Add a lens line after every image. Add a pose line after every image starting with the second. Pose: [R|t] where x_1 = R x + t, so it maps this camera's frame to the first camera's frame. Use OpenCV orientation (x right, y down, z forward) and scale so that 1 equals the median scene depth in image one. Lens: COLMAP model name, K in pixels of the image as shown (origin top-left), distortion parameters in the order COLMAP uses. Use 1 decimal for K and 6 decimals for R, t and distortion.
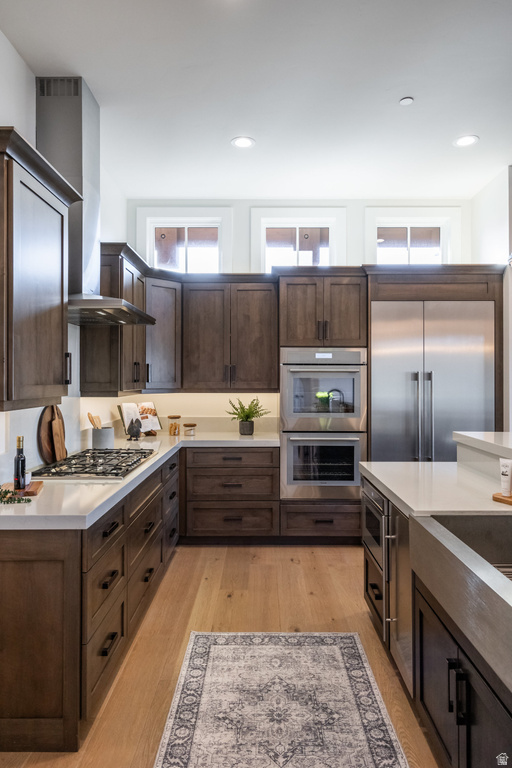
lens RADIAL K [[489.2, 0, 257.2], [0, 489.2, 381.1], [0, 0, 1]] dist [0.001085, 0.001644]
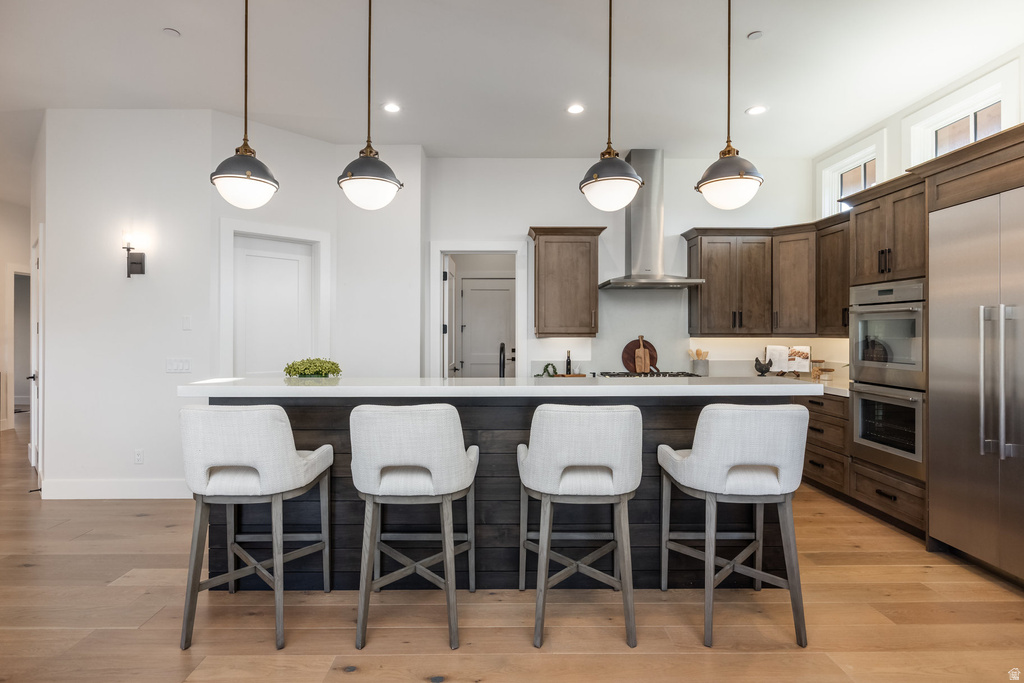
lens RADIAL K [[513.7, 0, 509.6], [0, 513.7, 331.5], [0, 0, 1]] dist [-0.006778, -0.000976]
pose [[0.006308, -0.006351, -0.999960, 1.053063], [0.005211, 0.999966, -0.006318, 0.016465], [0.999967, -0.005171, 0.006341, 0.390677]]
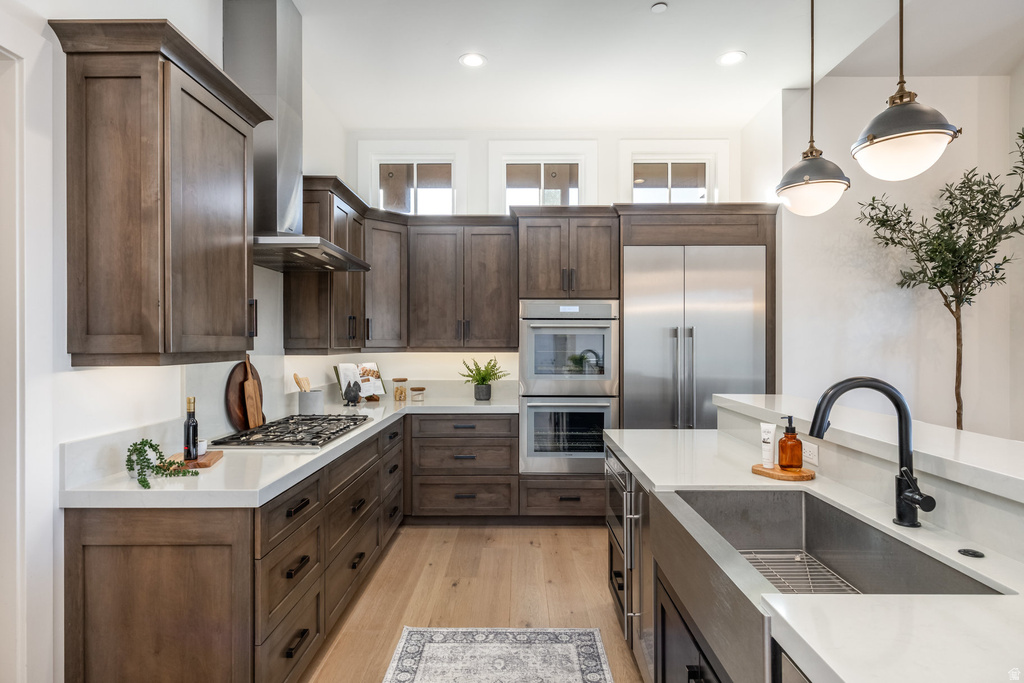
lens RADIAL K [[540.1, 0, 511.4], [0, 540.1, 348.3], [0, 0, 1]] dist [0.004615, 0.000368]
pose [[0.999993, -0.000913, -0.003563, 0.038756], [0.000937, 0.999977, 0.006683, 0.012660], [0.003556, -0.006686, 0.999971, 0.039607]]
